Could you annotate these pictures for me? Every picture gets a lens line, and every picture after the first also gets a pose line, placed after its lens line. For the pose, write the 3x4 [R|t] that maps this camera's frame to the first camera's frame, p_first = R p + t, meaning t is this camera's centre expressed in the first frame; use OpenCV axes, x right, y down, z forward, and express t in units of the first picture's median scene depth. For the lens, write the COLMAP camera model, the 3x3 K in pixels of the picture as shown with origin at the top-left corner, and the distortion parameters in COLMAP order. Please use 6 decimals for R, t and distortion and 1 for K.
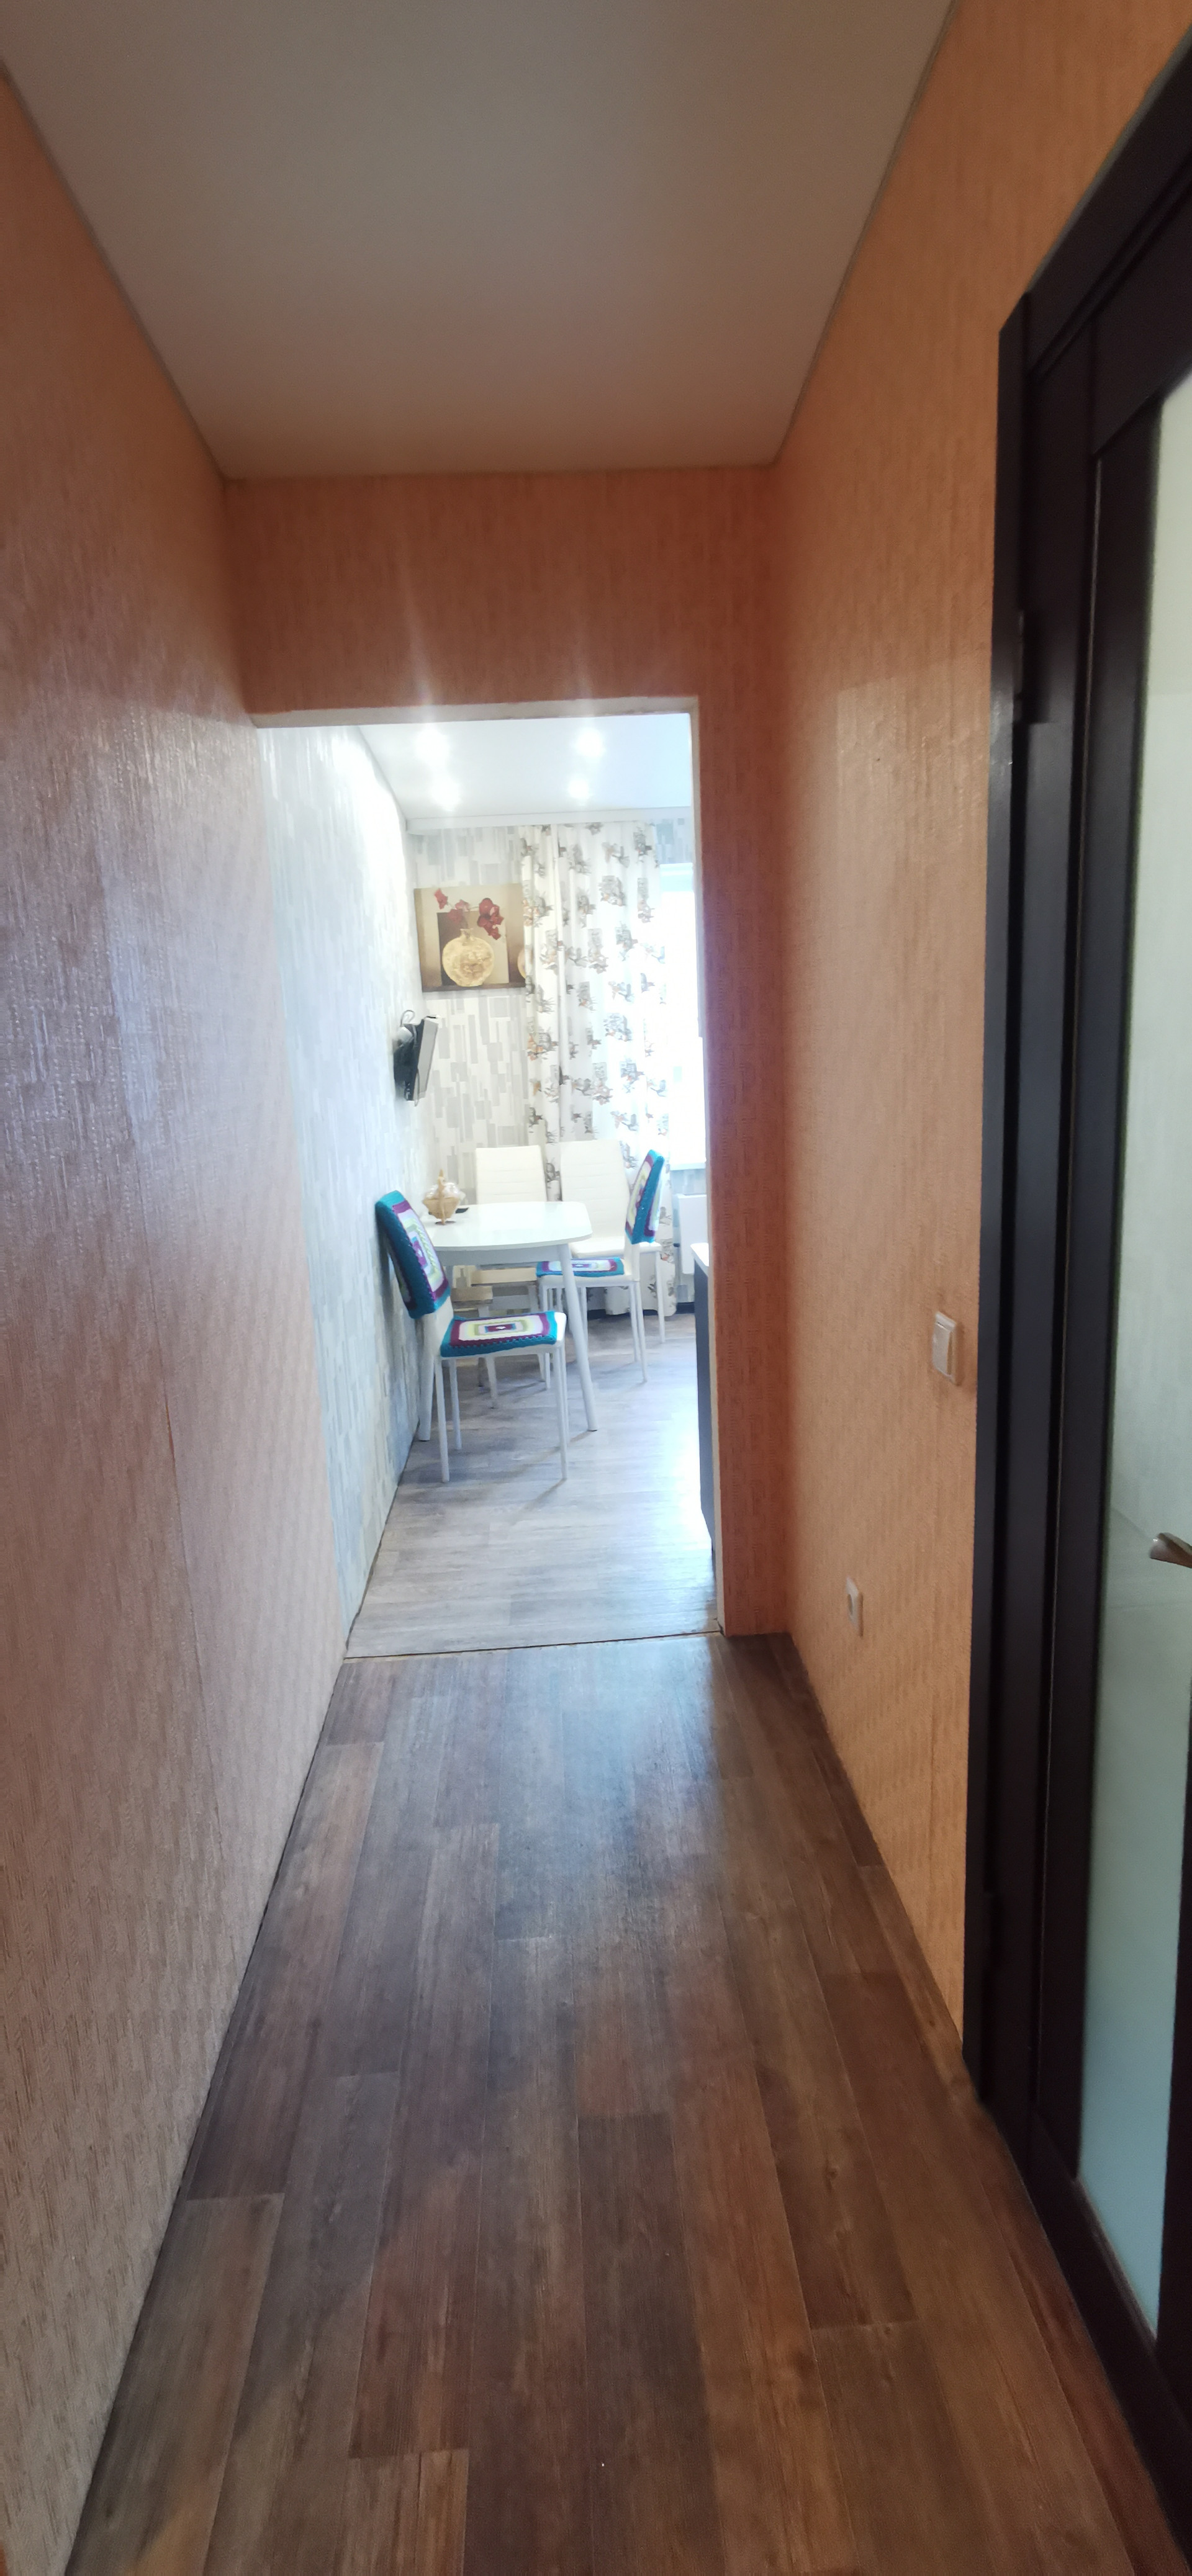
lens RADIAL K [[1185.3, 0, 596.9], [0, 1185.3, 1290.5], [0, 0, 1]] dist [0.013467, 0.000270]
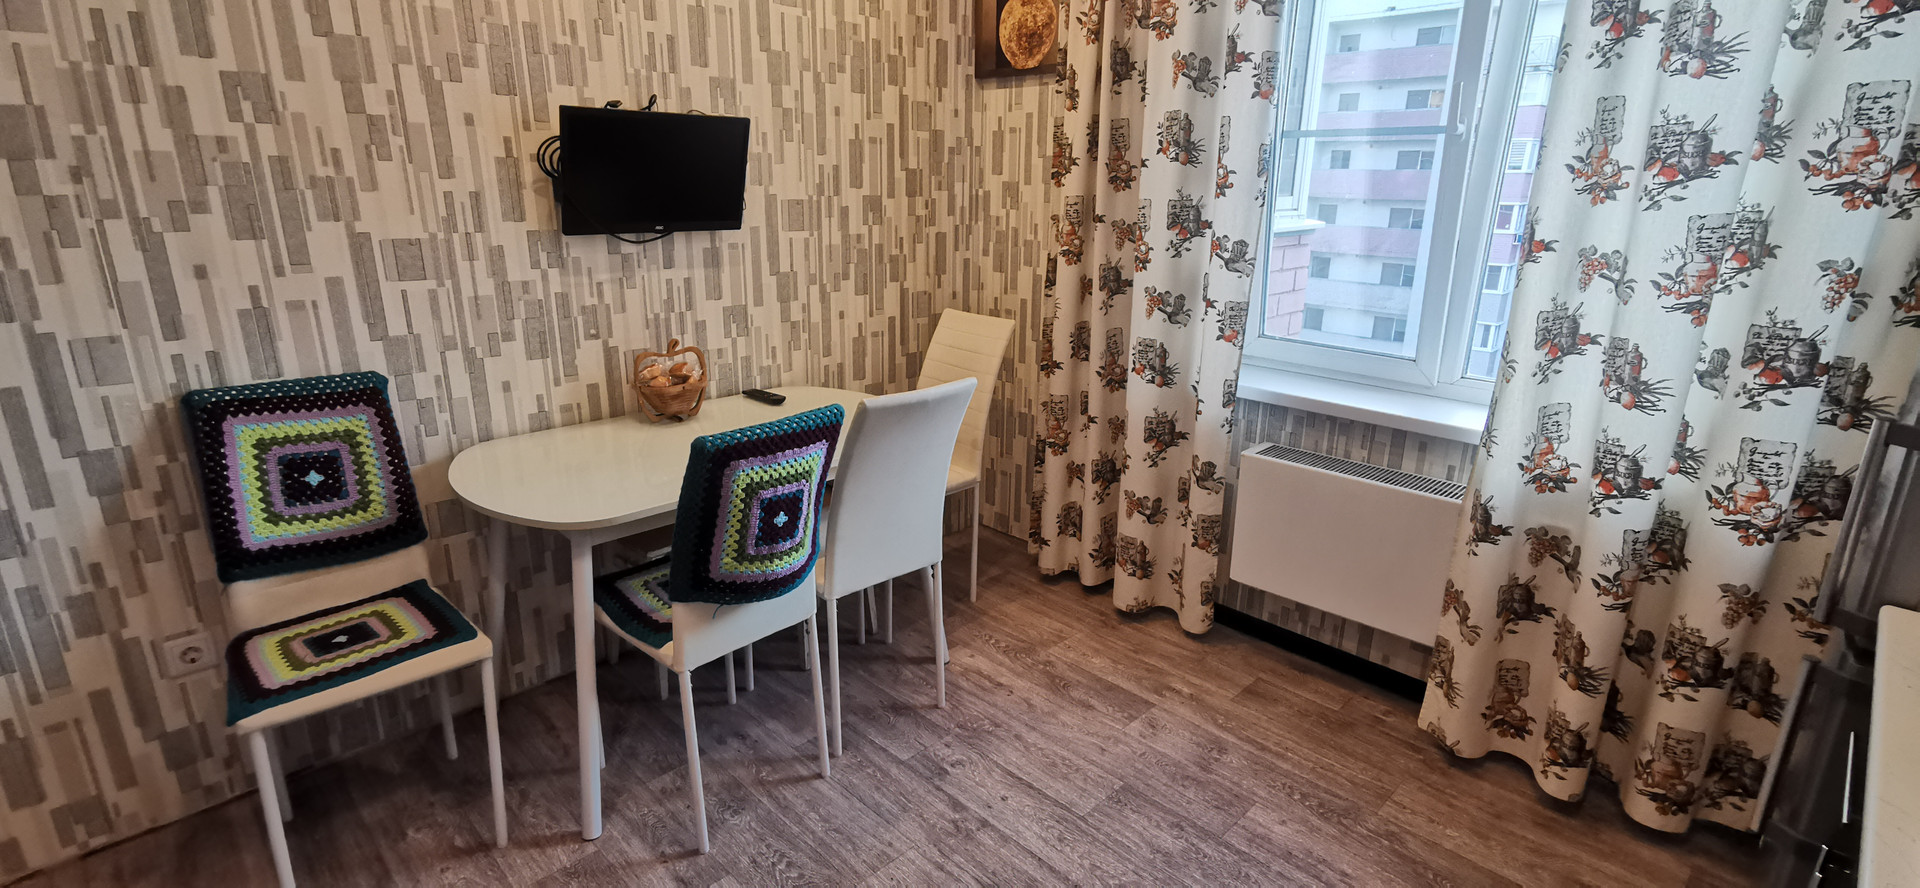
lens RADIAL K [[883.3, 0, 971.3], [0, 883.3, 435.0], [0, 0, 1]] dist [0.013467, 0.000270]
pose [[0.668100, 0.267275, -0.694411, 0.284221], [-0.188262, 0.963612, 0.189760, -0.147403], [0.719861, 0.003952, 0.694107, 0.637417]]
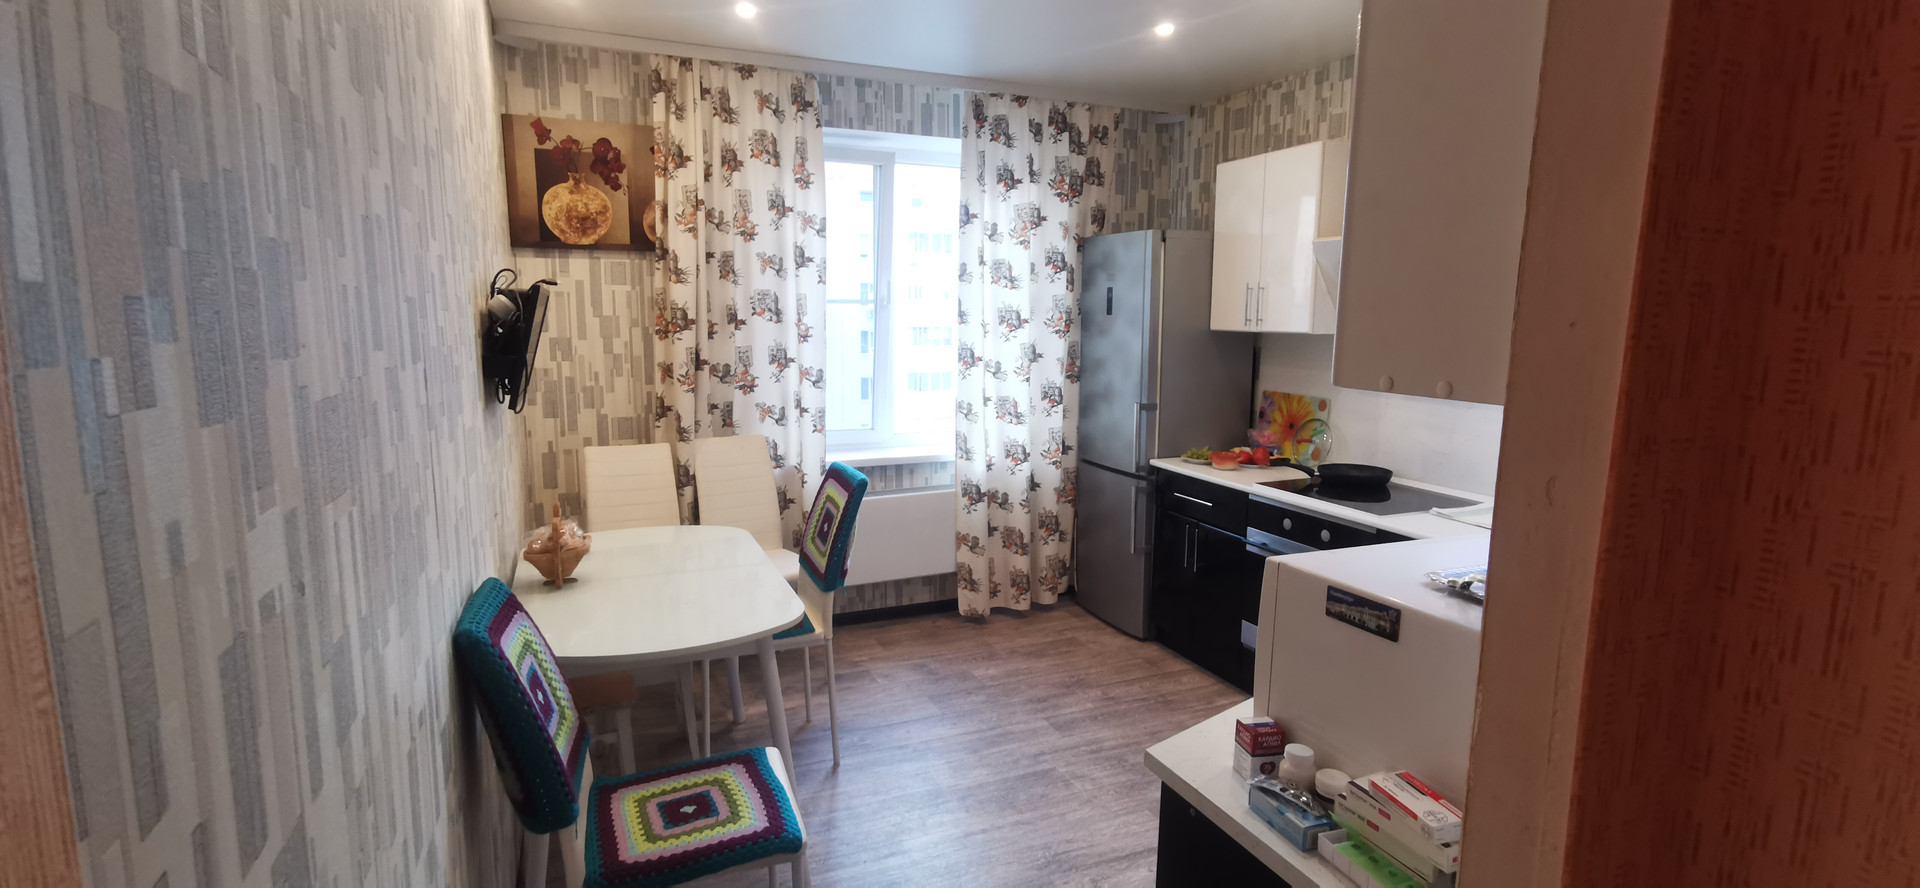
lens RADIAL K [[883.3, 0, 955.5], [0, 883.3, 431.9], [0, 0, 1]] dist [0.013467, 0.000270]
pose [[0.936285, 0.007340, 0.351164, -0.078899], [0.017740, 0.997517, -0.068148, -0.086869], [-0.350792, 0.070036, 0.933831, 0.368350]]
